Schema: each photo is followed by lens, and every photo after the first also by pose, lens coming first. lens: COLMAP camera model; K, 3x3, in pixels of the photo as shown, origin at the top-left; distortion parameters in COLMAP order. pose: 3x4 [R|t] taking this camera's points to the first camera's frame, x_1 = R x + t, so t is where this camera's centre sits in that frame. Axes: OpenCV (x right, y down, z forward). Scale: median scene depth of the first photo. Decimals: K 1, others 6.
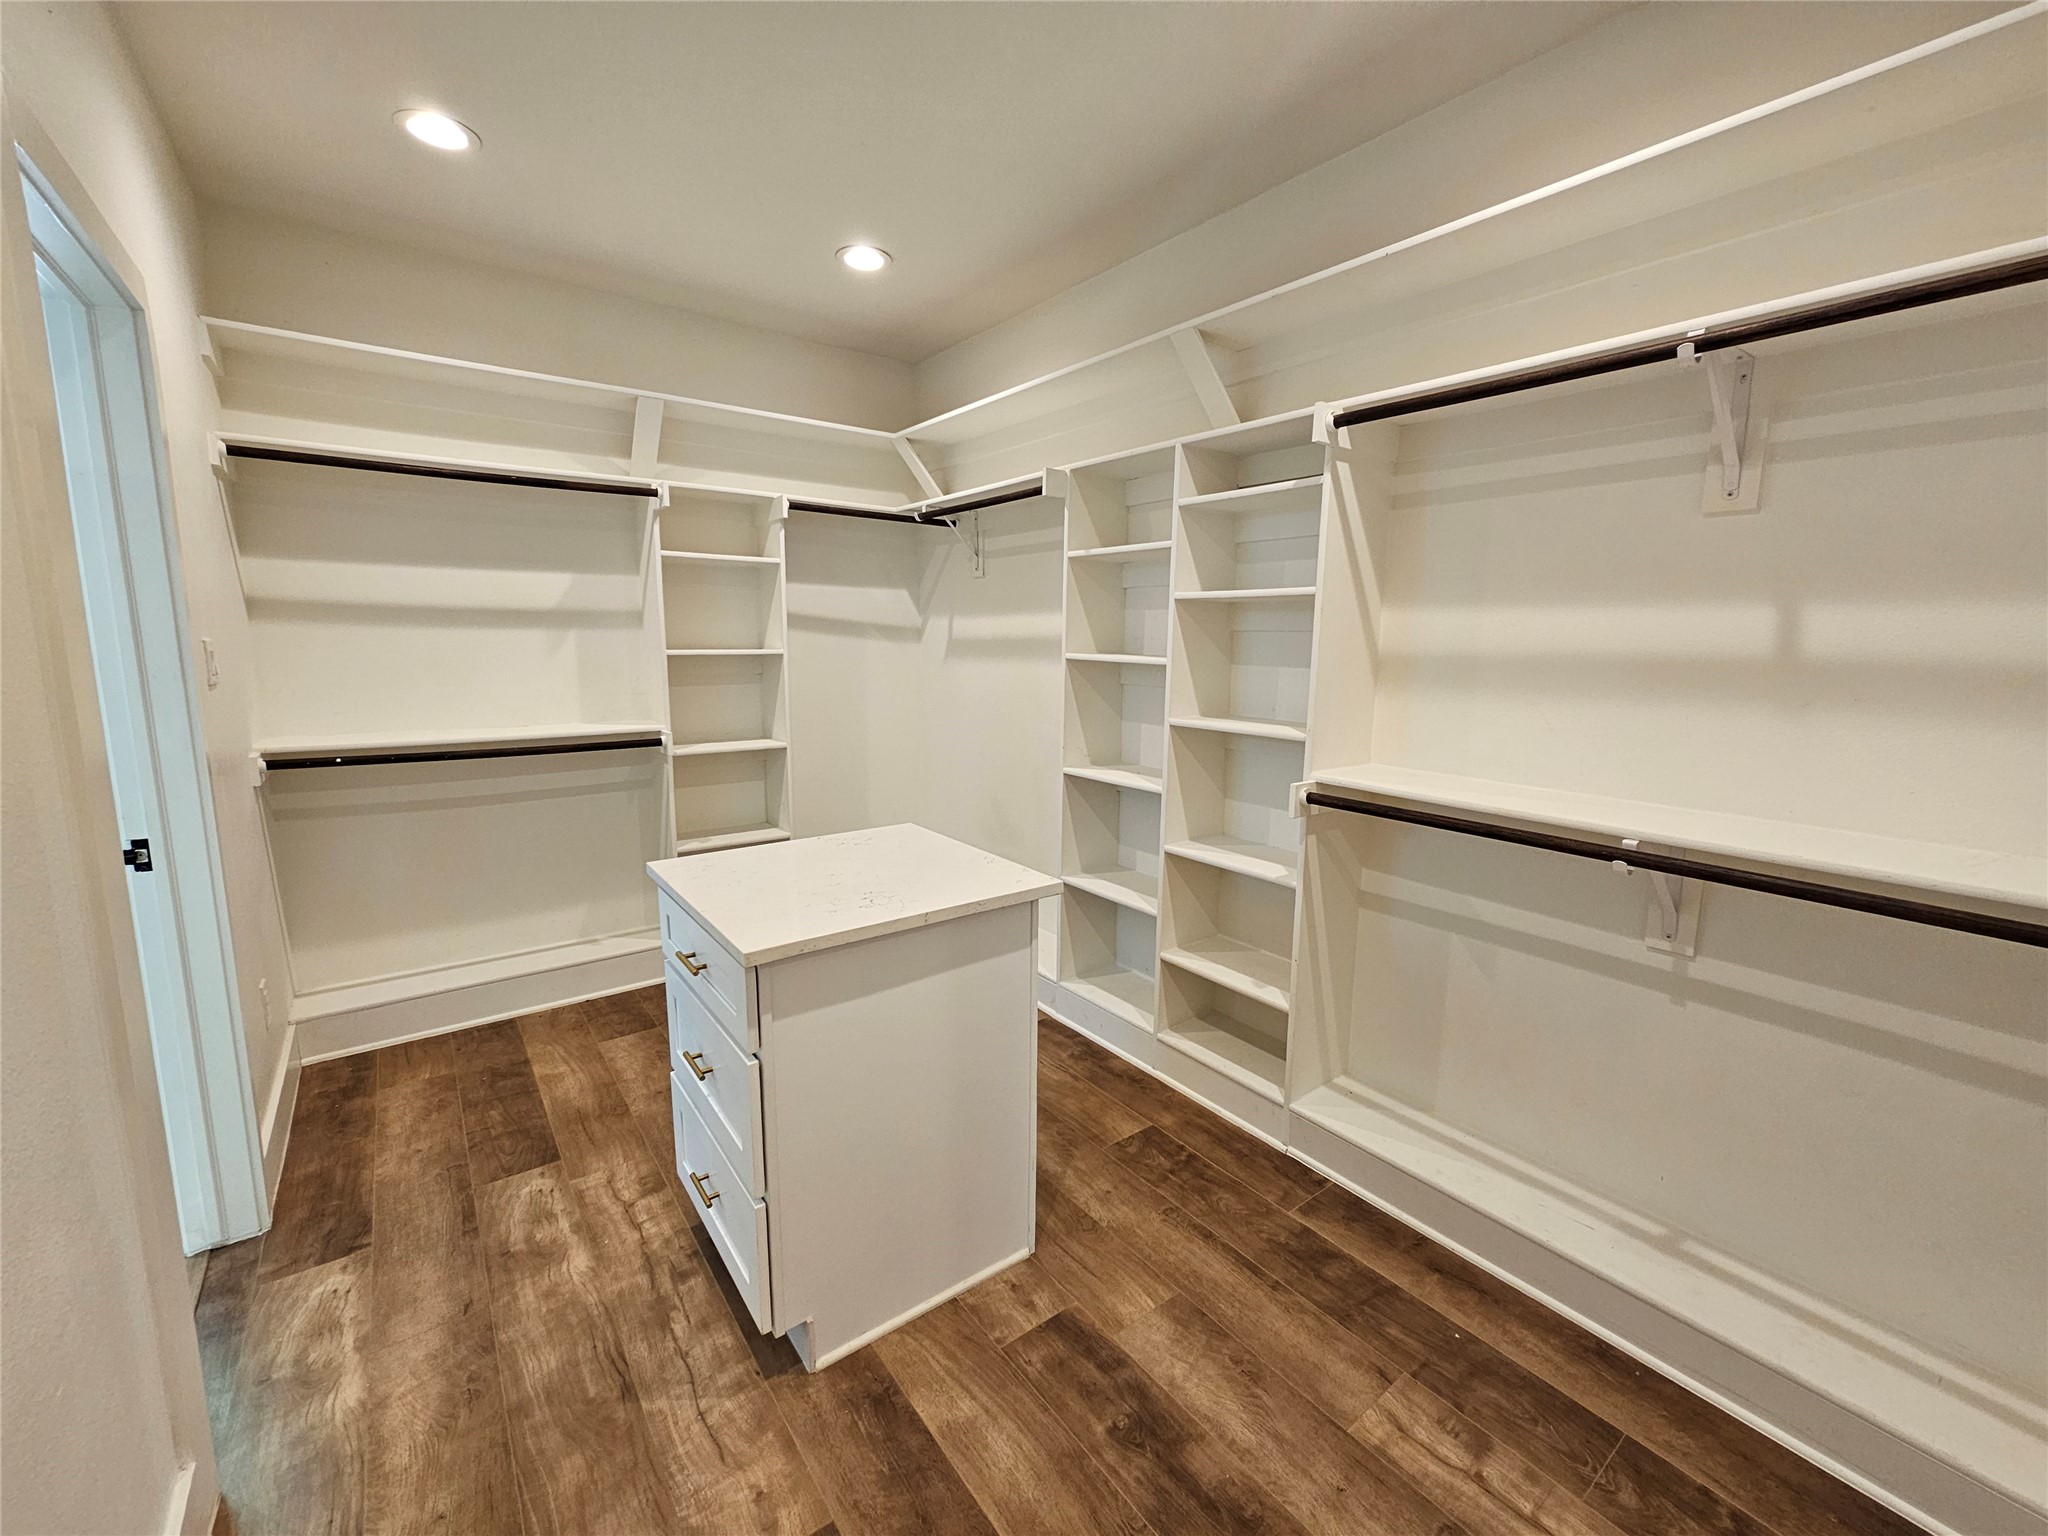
lens RADIAL K [[831.2, 0, 1035.9], [0, 831.2, 763.3], [0, 0, 1]] dist [-0.002397, 0.000129]
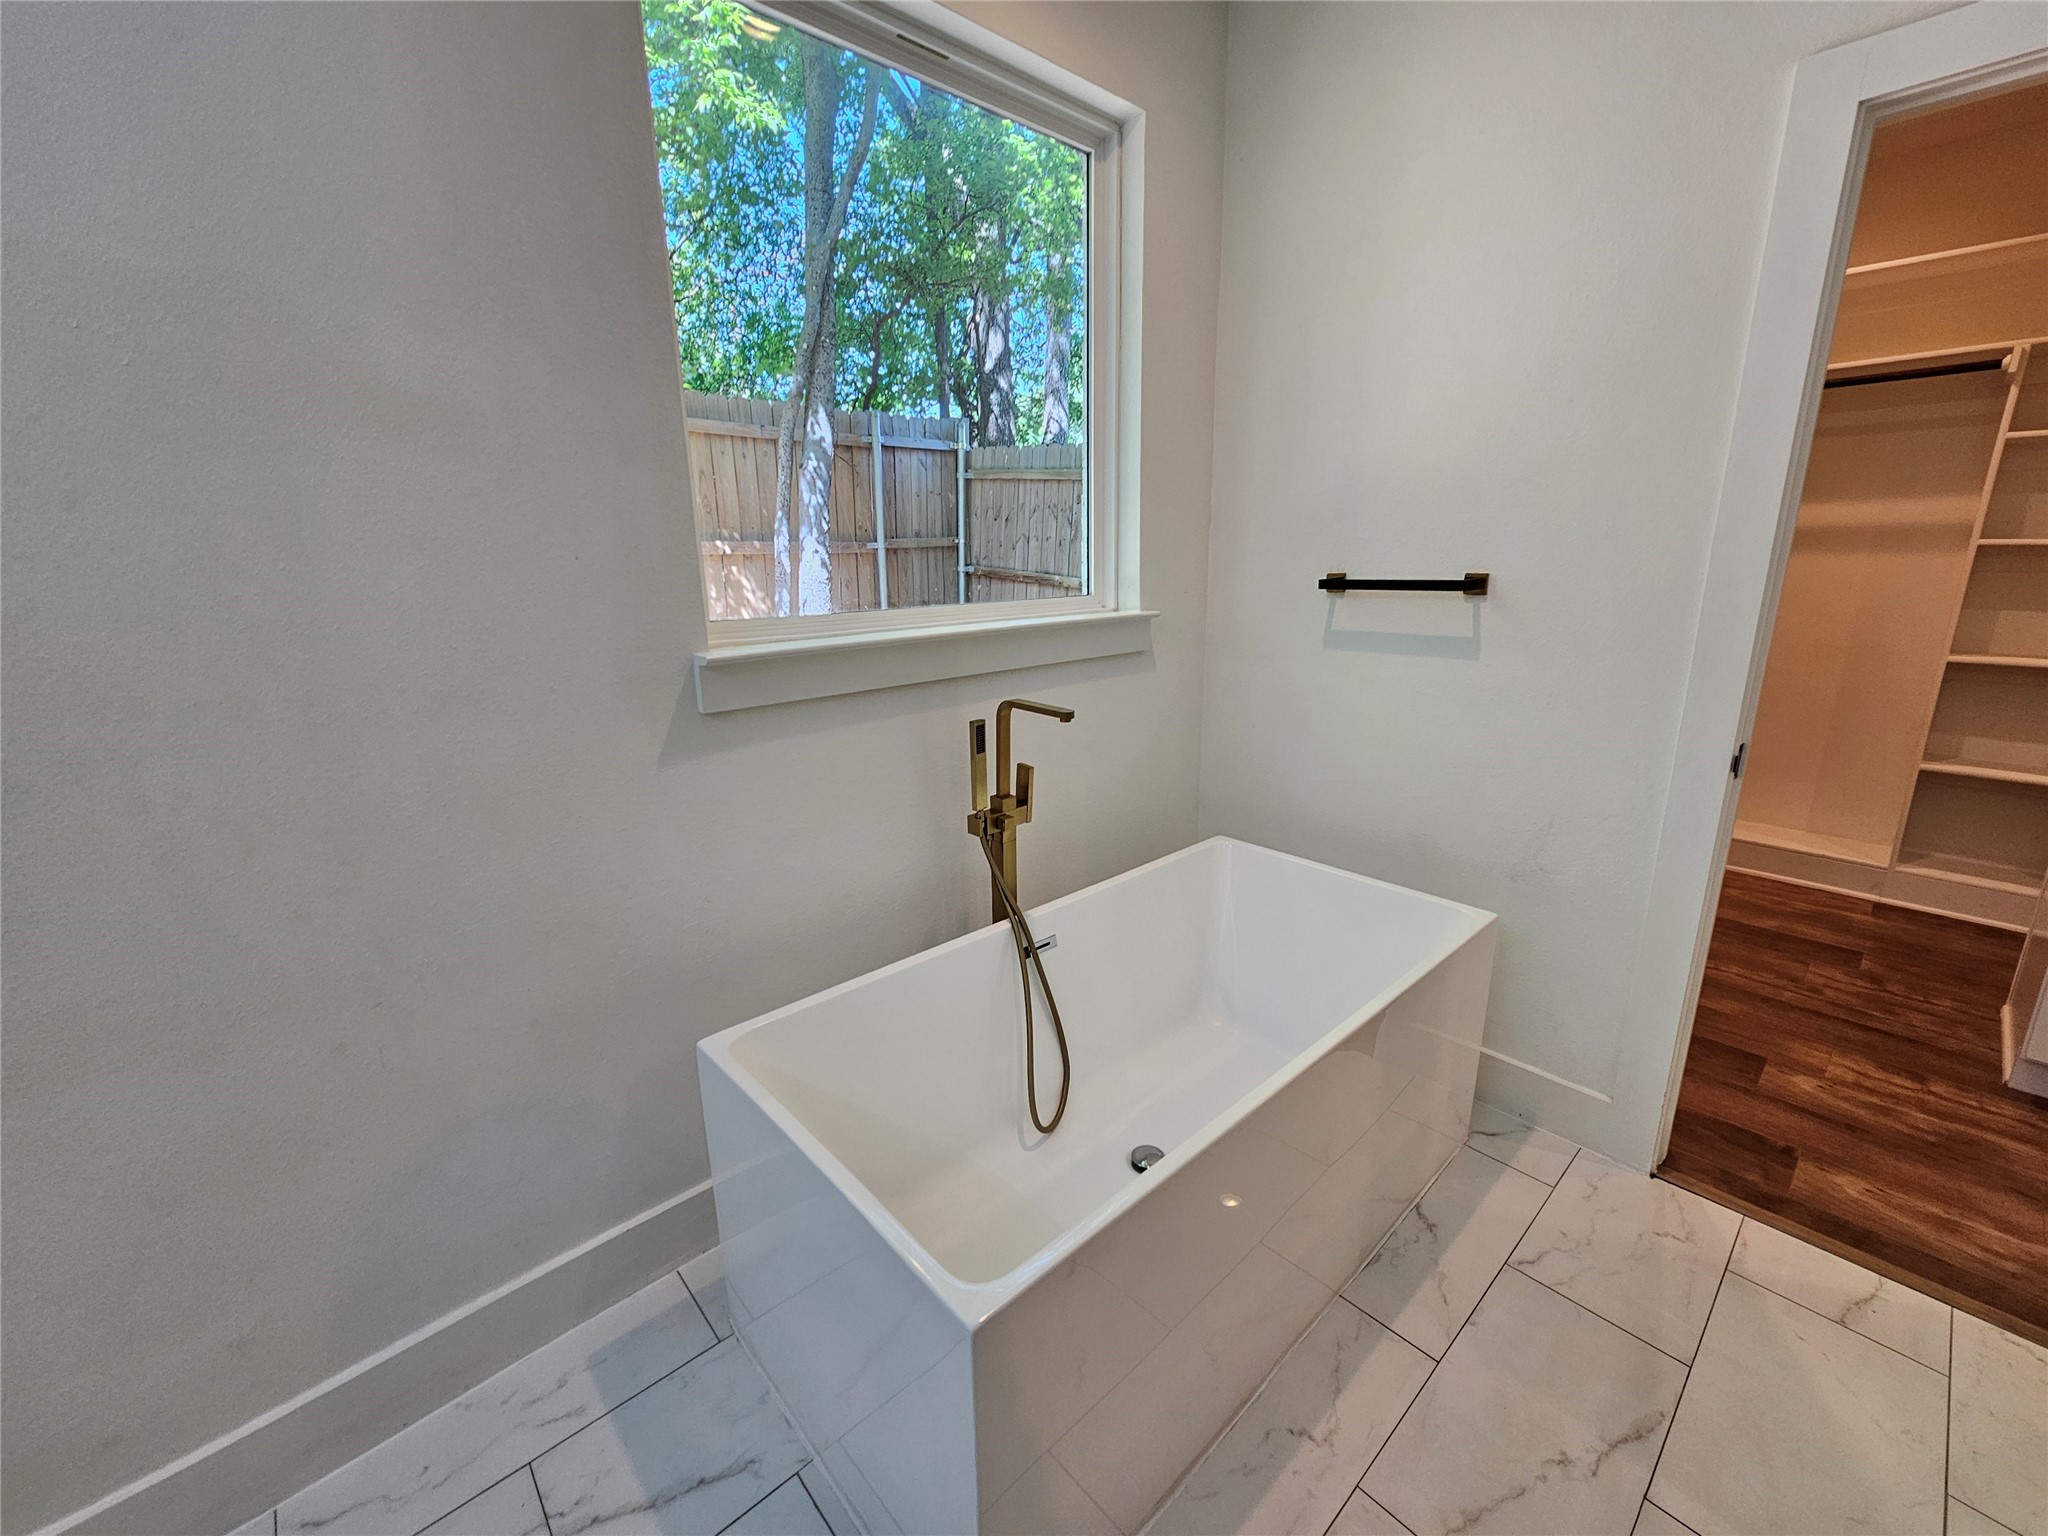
lens RADIAL K [[831.2, 0, 1035.9], [0, 831.2, 763.3], [0, 0, 1]] dist [-0.002397, 0.000129]
pose [[0.996269, -0.043253, 0.074682, -1.294099], [0.035599, 0.994256, 0.100930, -0.008747], [-0.078619, -0.097895, 0.992087, 0.093446]]
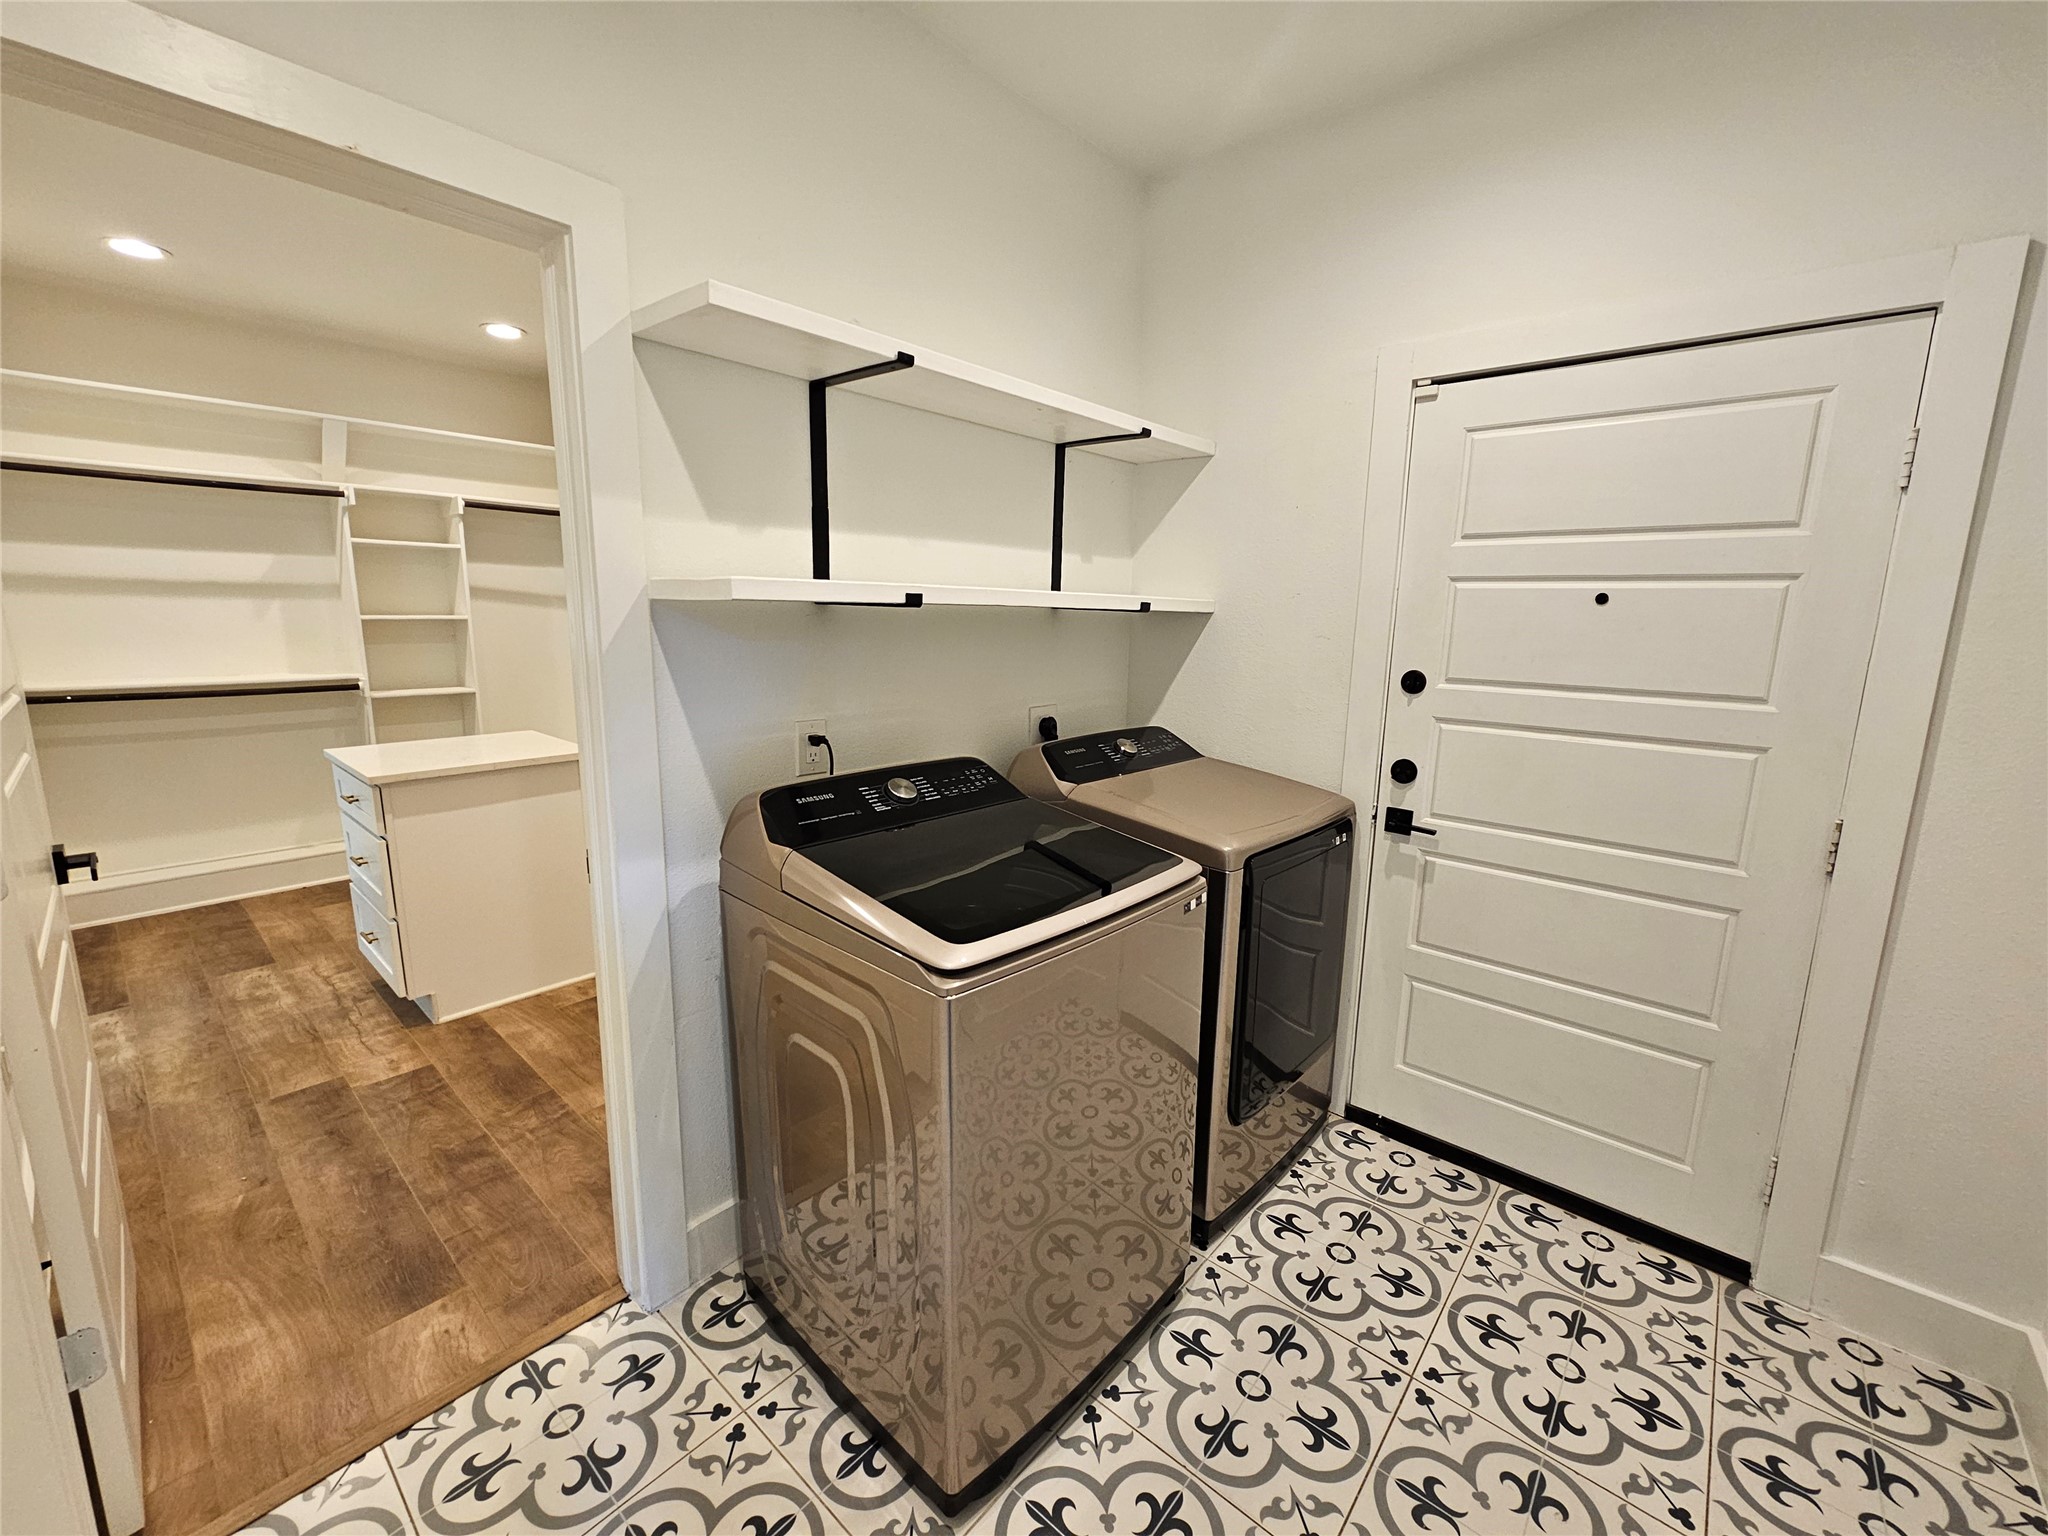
lens RADIAL K [[831.2, 0, 1035.9], [0, 831.2, 763.3], [0, 0, 1]] dist [-0.002397, 0.000129]
pose [[0.979250, -0.029252, 0.200532, 0.394167], [0.022507, 0.999104, 0.035834, 0.087266], [-0.201400, -0.030577, 0.979032, -0.597085]]
